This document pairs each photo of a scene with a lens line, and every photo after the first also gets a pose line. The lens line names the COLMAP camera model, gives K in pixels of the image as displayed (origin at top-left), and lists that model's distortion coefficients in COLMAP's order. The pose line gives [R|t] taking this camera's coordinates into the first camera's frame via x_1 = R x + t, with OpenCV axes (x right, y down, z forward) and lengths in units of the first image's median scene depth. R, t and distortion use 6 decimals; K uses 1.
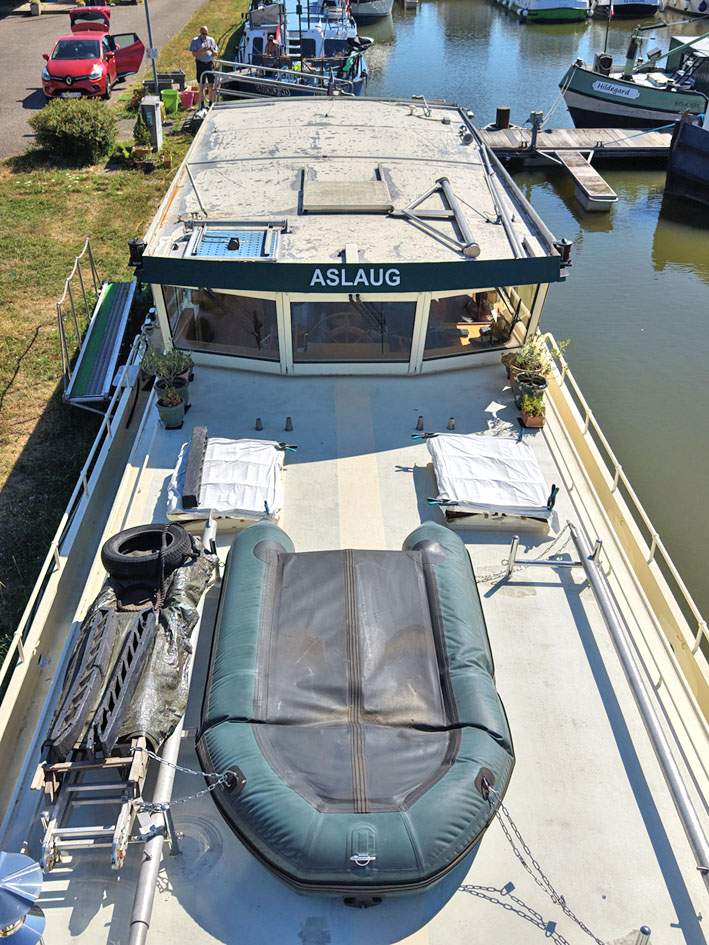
lens RADIAL K [[971.2, 0, 361.4], [0, 971.2, 470.8], [0, 0, 1]] dist [0.022674, 0.000000]
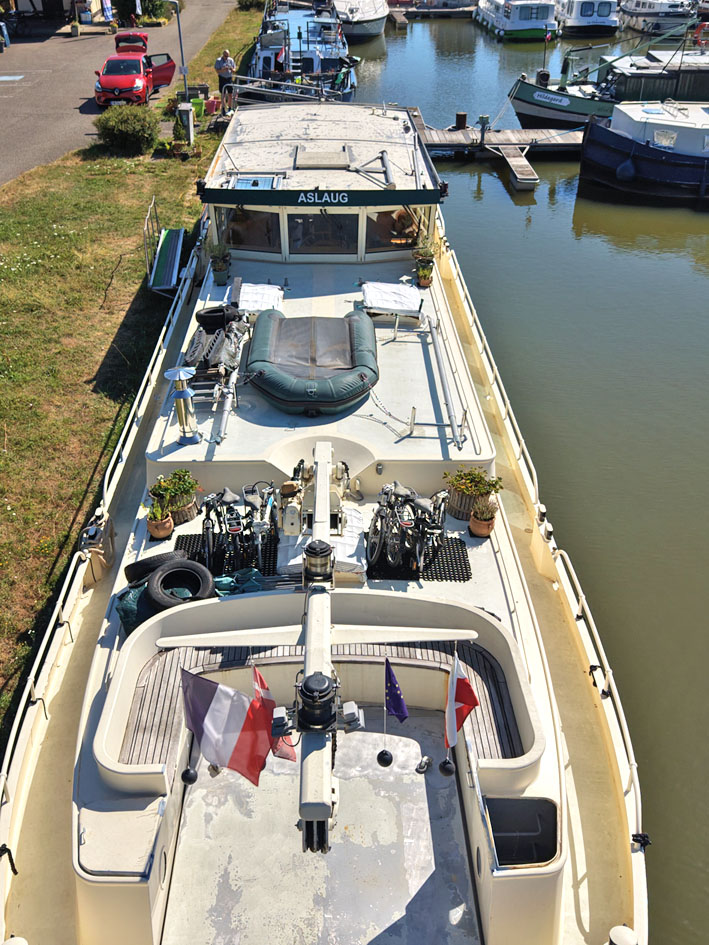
lens RADIAL K [[971.2, 0, 350.4], [0, 971.2, 472.5], [0, 0, 1]] dist [0.022674, 0.000000]
pose [[0.999869, 0.005469, -0.015202, 0.055754], [-0.005606, 0.999944, -0.008982, 0.245301], [0.015152, 0.009066, 0.999844, -0.604370]]
